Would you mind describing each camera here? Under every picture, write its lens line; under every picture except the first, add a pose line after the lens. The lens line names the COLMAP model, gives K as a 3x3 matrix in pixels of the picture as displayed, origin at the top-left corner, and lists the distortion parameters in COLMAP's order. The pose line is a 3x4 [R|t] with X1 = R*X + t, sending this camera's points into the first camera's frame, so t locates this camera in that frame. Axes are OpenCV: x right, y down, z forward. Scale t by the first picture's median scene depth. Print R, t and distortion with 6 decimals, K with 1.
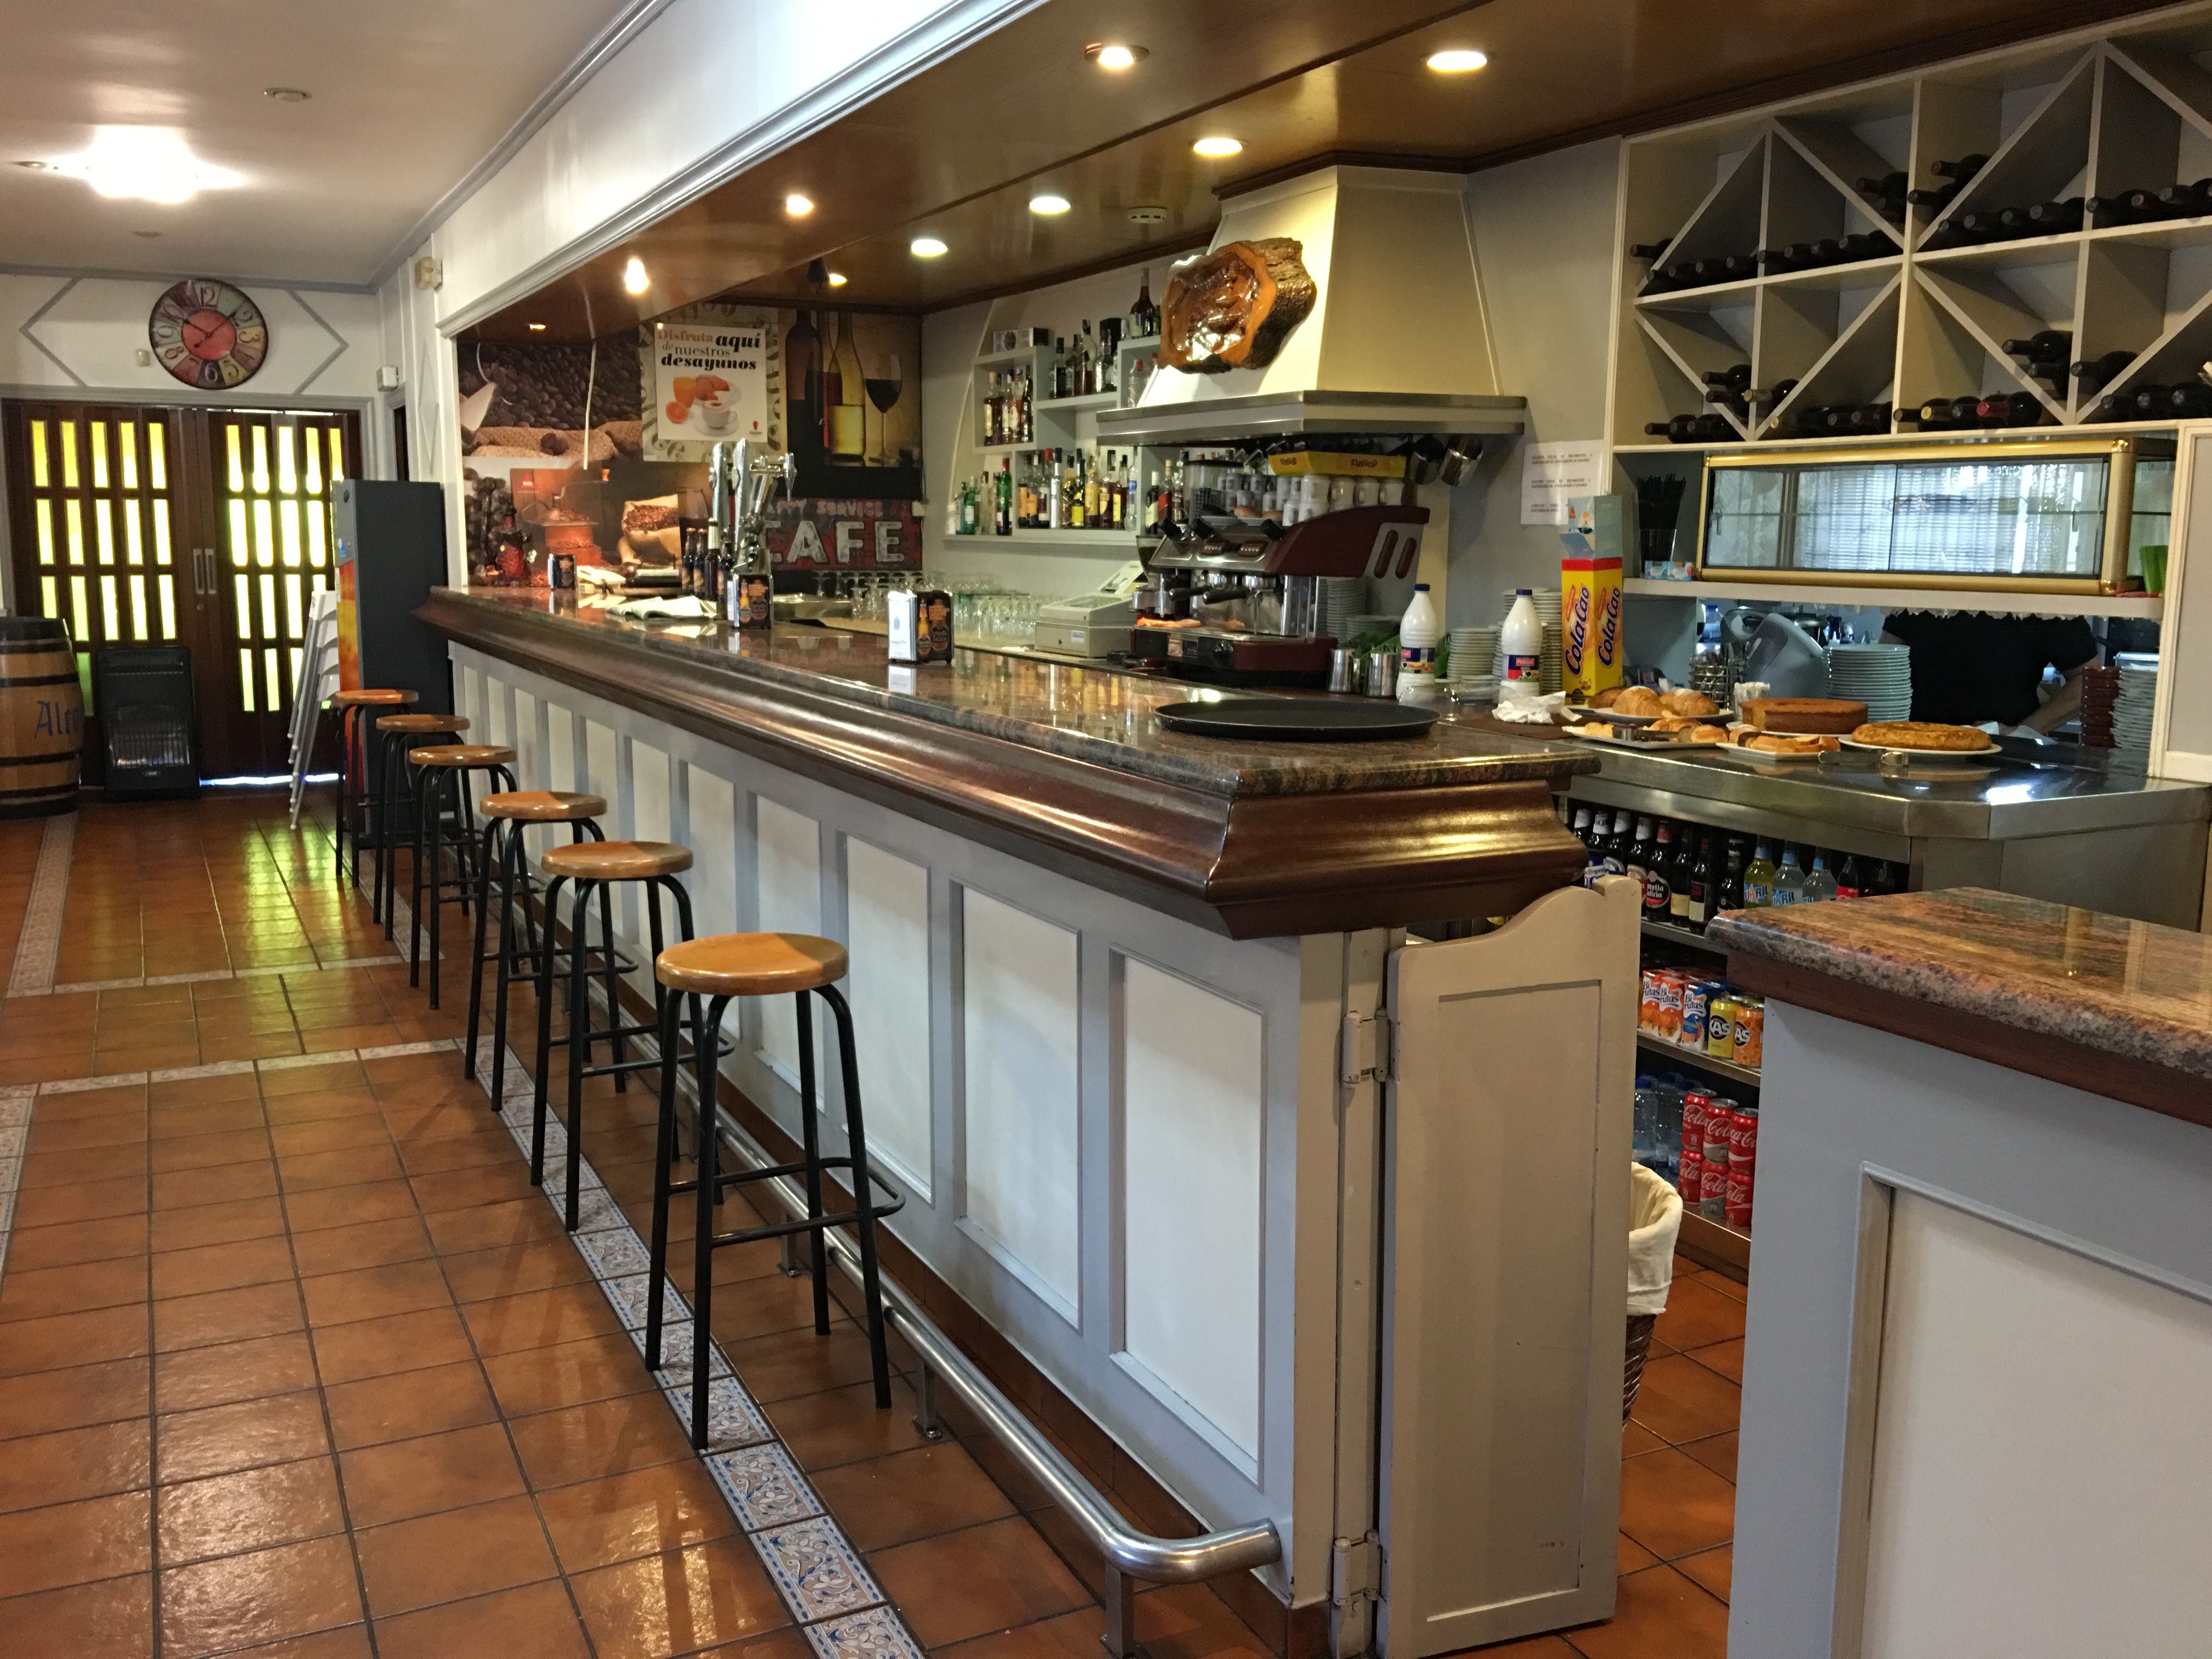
lens RADIAL K [[1871.5, 0, 1103.9], [0, 1871.5, 823.1], [0, 0, 1]] dist [0.037938, -0.042408]
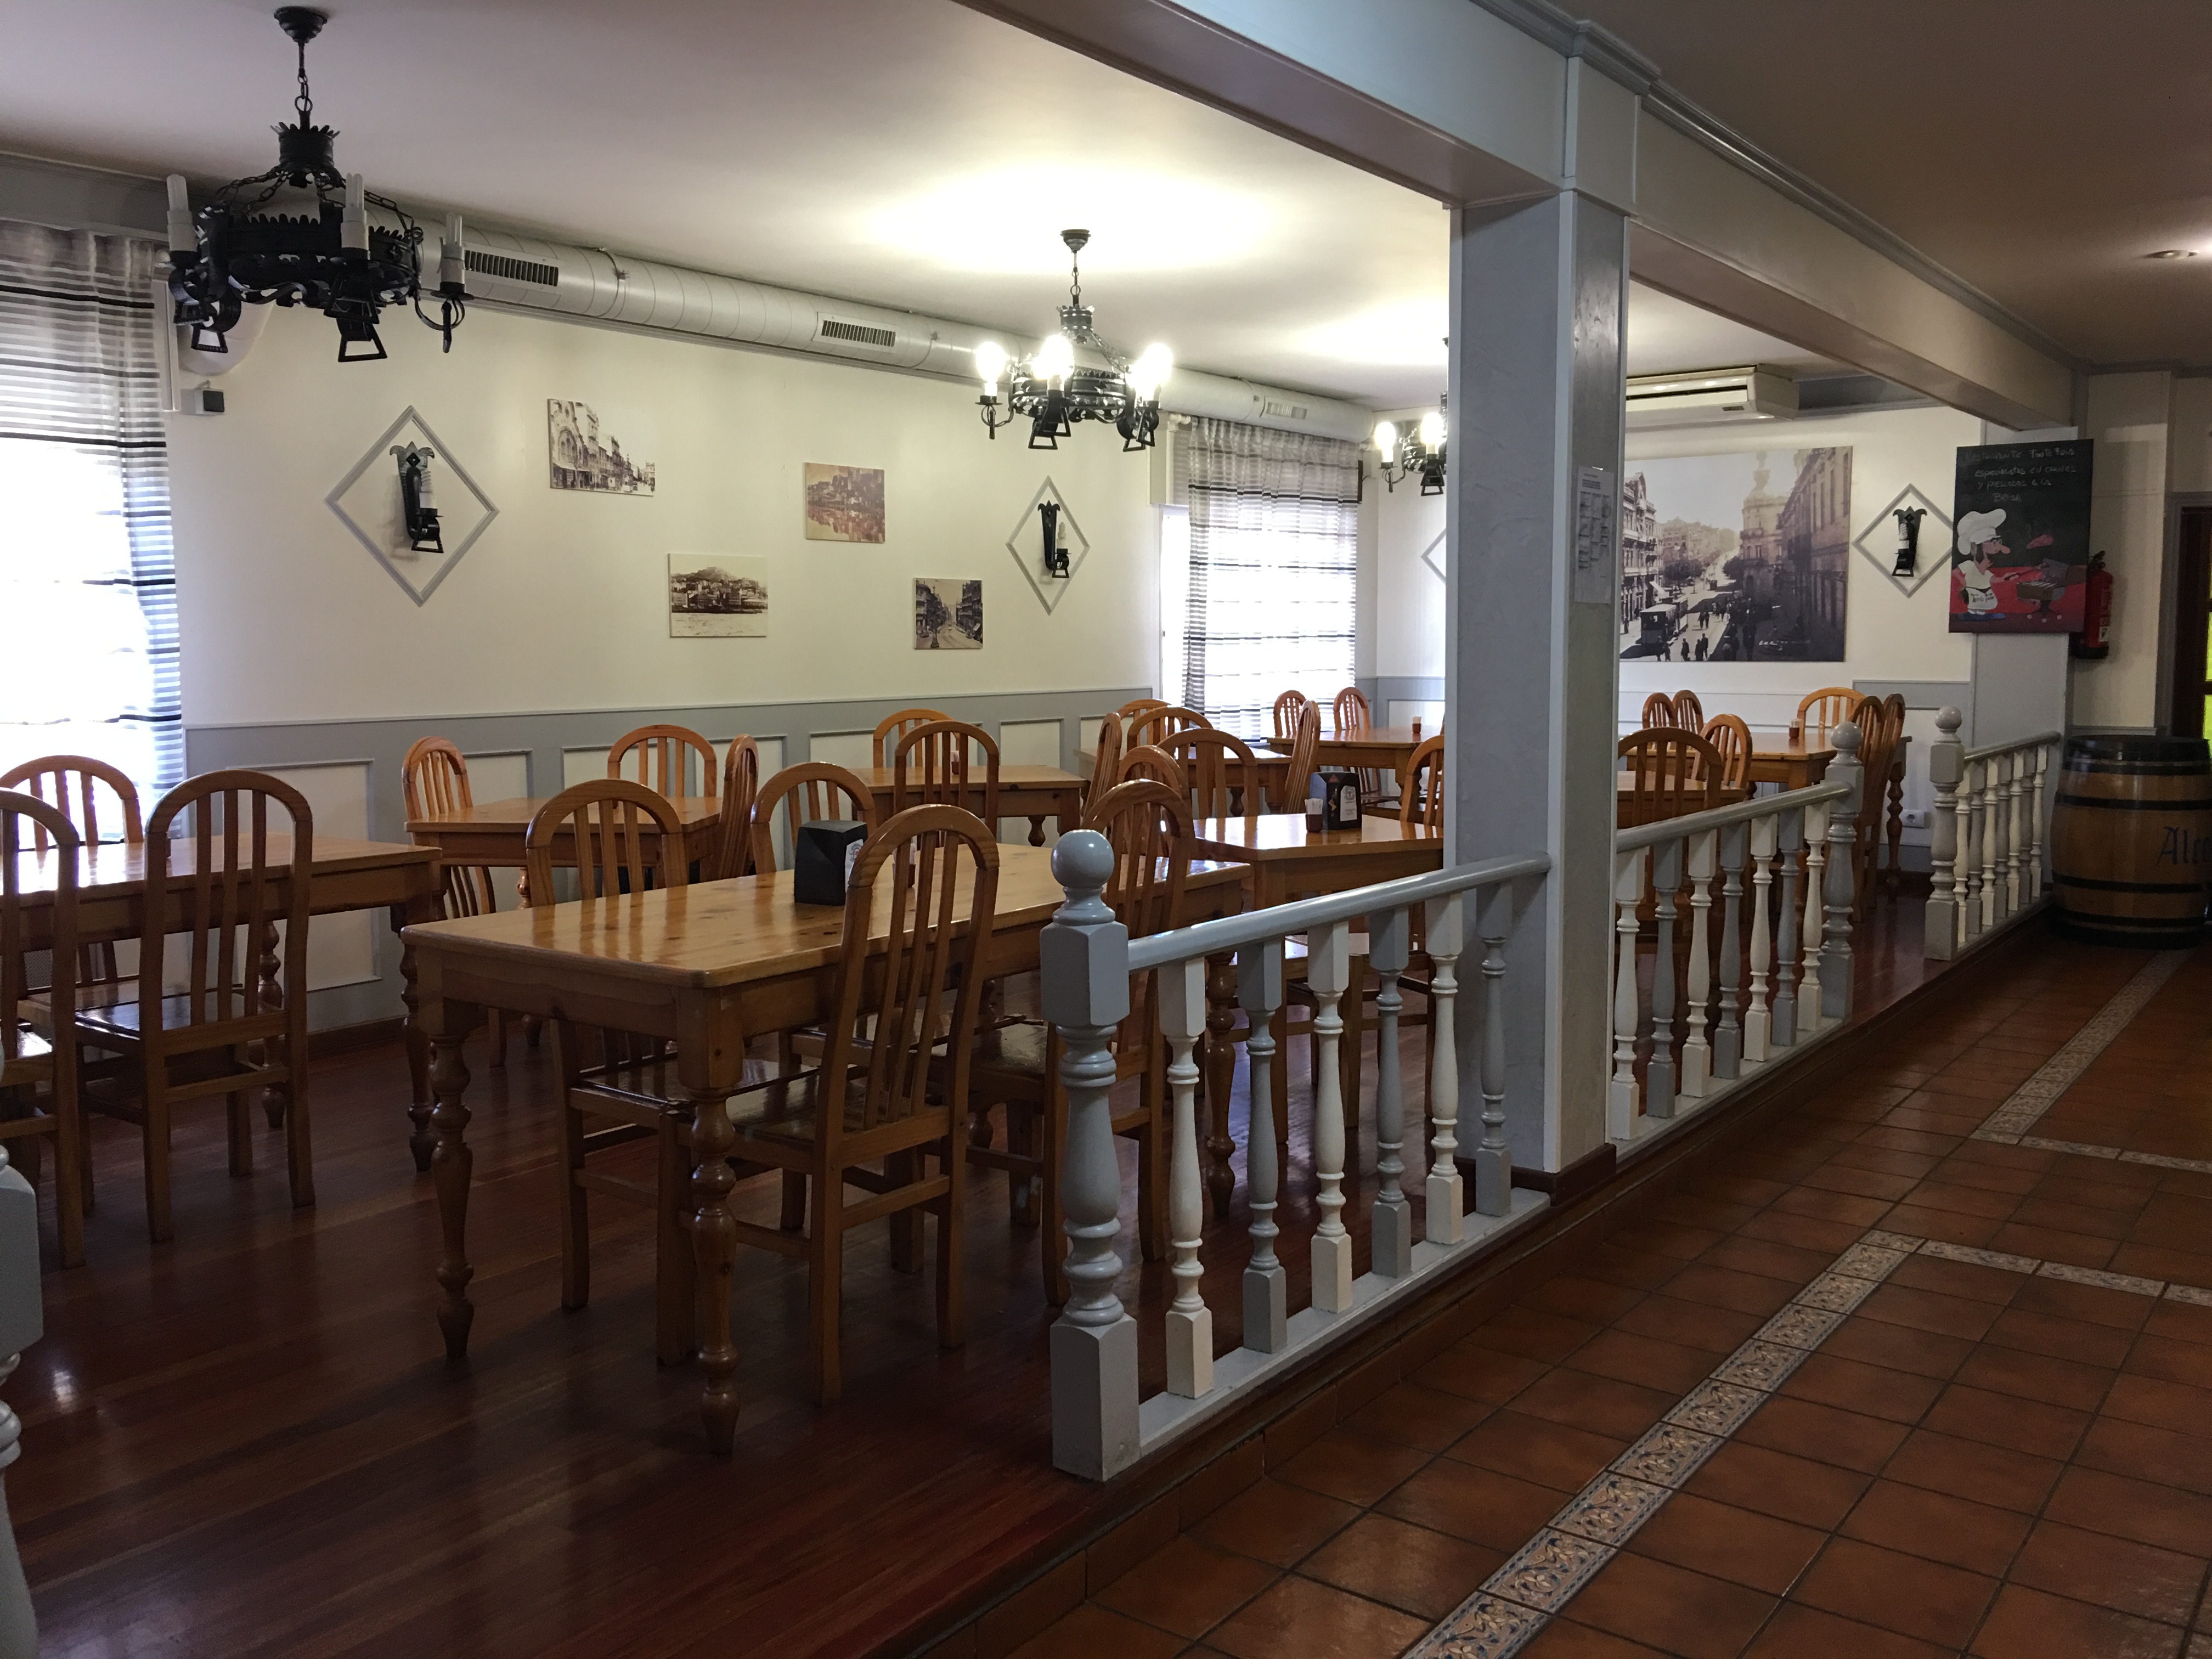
lens RADIAL K [[1871.5, 0, 1104.0], [0, 1871.5, 827.2], [0, 0, 1]] dist [0.037938, -0.042408]
pose [[0.442582, 0.078821, -0.893257, 0.038634], [-0.128929, 0.991373, 0.023598, -0.018522], [0.887411, 0.104723, 0.448927, 0.112431]]
